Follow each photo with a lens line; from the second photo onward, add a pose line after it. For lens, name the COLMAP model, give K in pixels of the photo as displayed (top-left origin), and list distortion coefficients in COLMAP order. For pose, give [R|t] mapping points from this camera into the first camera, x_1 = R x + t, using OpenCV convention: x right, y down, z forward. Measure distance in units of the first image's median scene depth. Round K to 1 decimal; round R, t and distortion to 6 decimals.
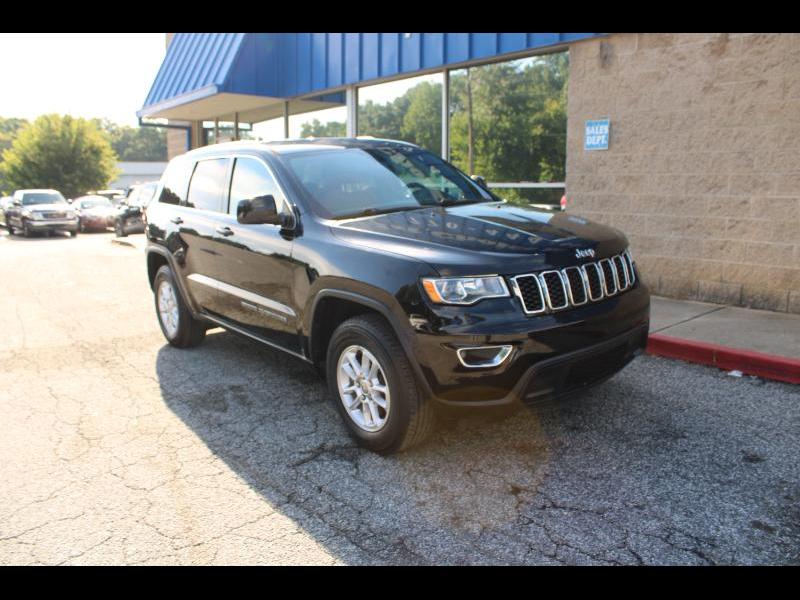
lens RADIAL K [[677.8, 0, 396.4], [0, 677.8, 299.3], [0, 0, 1]] dist [-0.167111, 0.155346]
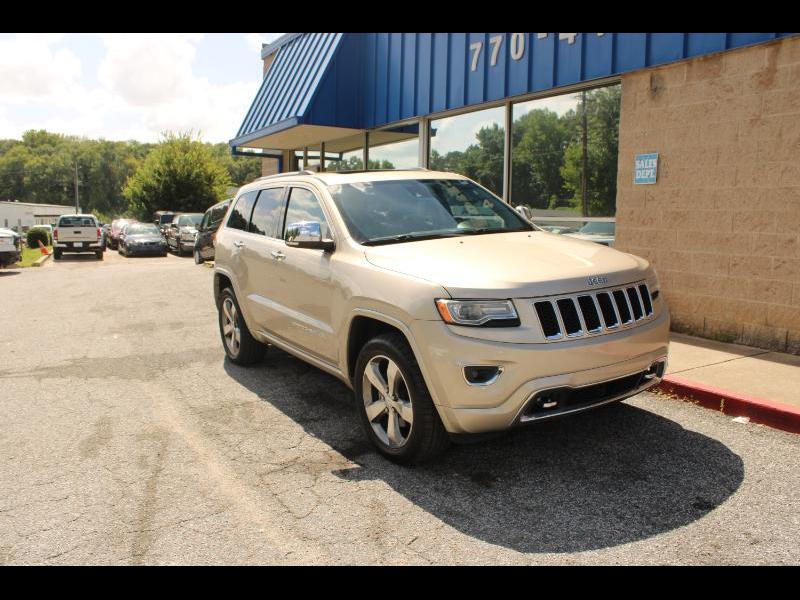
lens RADIAL K [[699.5, 0, 392.6], [0, 699.5, 299.3], [0, 0, 1]] dist [-0.164100, 0.155535]
pose [[0.983206, 0.036706, -0.178772, 0.139123], [-0.044947, 0.998095, -0.042267, 0.001342], [0.176880, 0.049593, 0.982982, -0.043656]]
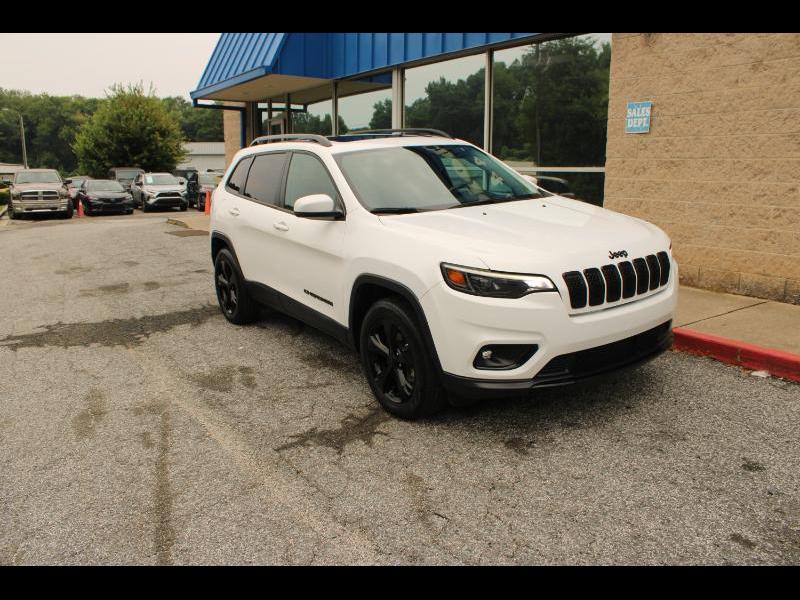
lens RADIAL K [[682.6, 0, 390.9], [0, 682.6, 303.1], [0, 0, 1]] dist [-0.167250, 0.158092]
pose [[0.993662, 0.026089, -0.109336, 0.067792], [-0.022661, 0.999215, 0.032481, -0.004649], [0.110097, -0.029798, 0.993474, 0.007507]]
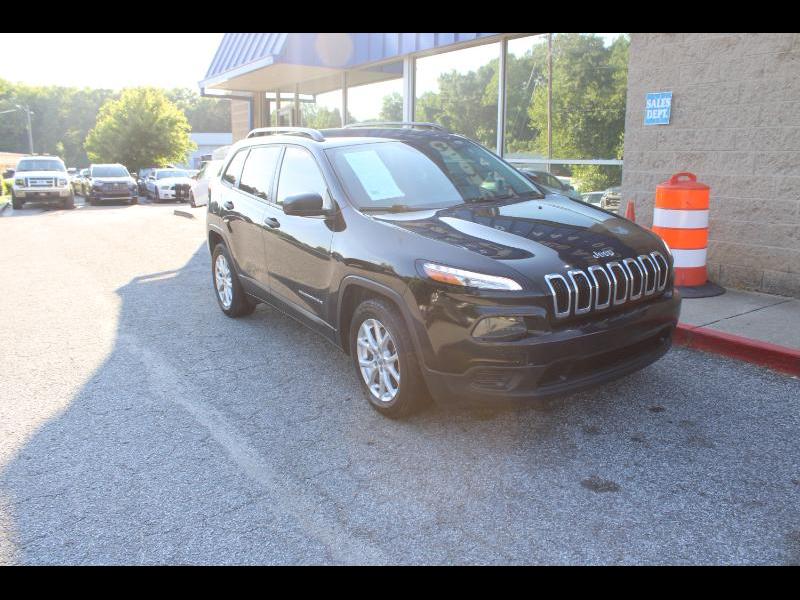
lens RADIAL K [[685.0, 0, 393.8], [0, 685.0, 299.8], [0, 0, 1]] dist [-0.160109, 0.147124]
pose [[0.992714, 0.032688, -0.115977, 0.059892], [-0.028318, 0.998833, 0.039131, -0.008459], [0.117121, -0.035561, 0.992481, 0.032511]]
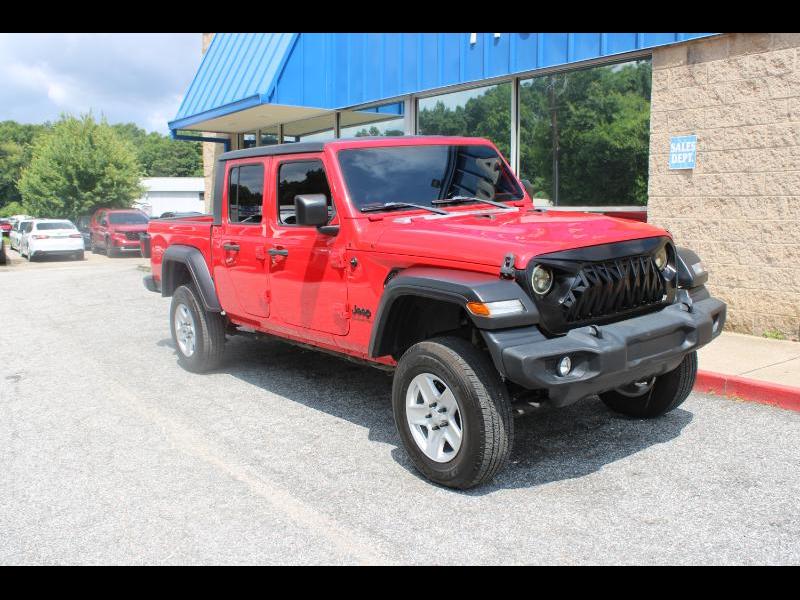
lens RADIAL K [[806.3, 0, 400.0], [0, 806.3, 300.0], [0, 0, 1]] dist [-0.132662, 0.159907]
pose [[0.996423, 0.011646, -0.083699, 0.018949], [-0.015882, 0.998617, -0.050119, 0.008493], [0.083000, 0.051269, 0.995230, -0.082540]]
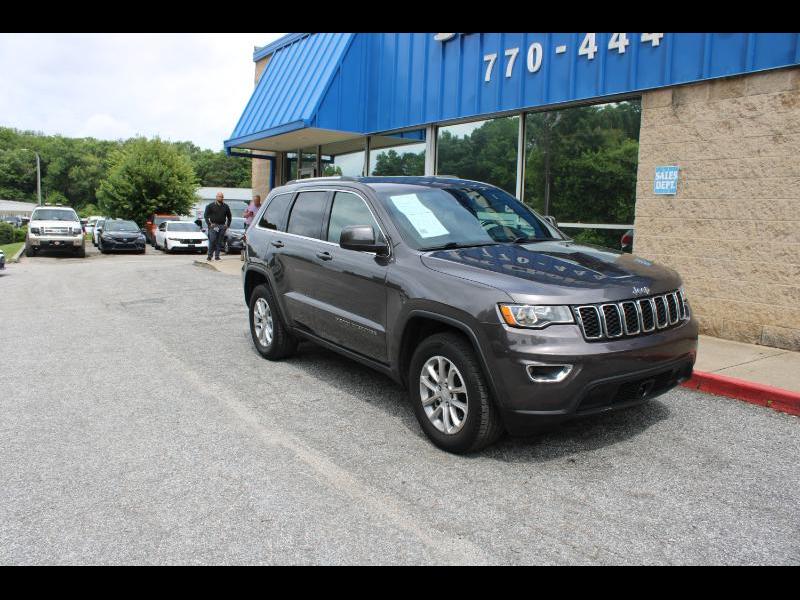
lens RADIAL K [[685.0, 0, 393.8], [0, 685.0, 299.8], [0, 0, 1]] dist [-0.160109, 0.147124]
pose [[0.993230, 0.045685, -0.106800, -0.000271], [-0.050790, 0.997669, -0.045580, 0.008250], [0.104469, 0.050696, 0.993235, -0.078081]]
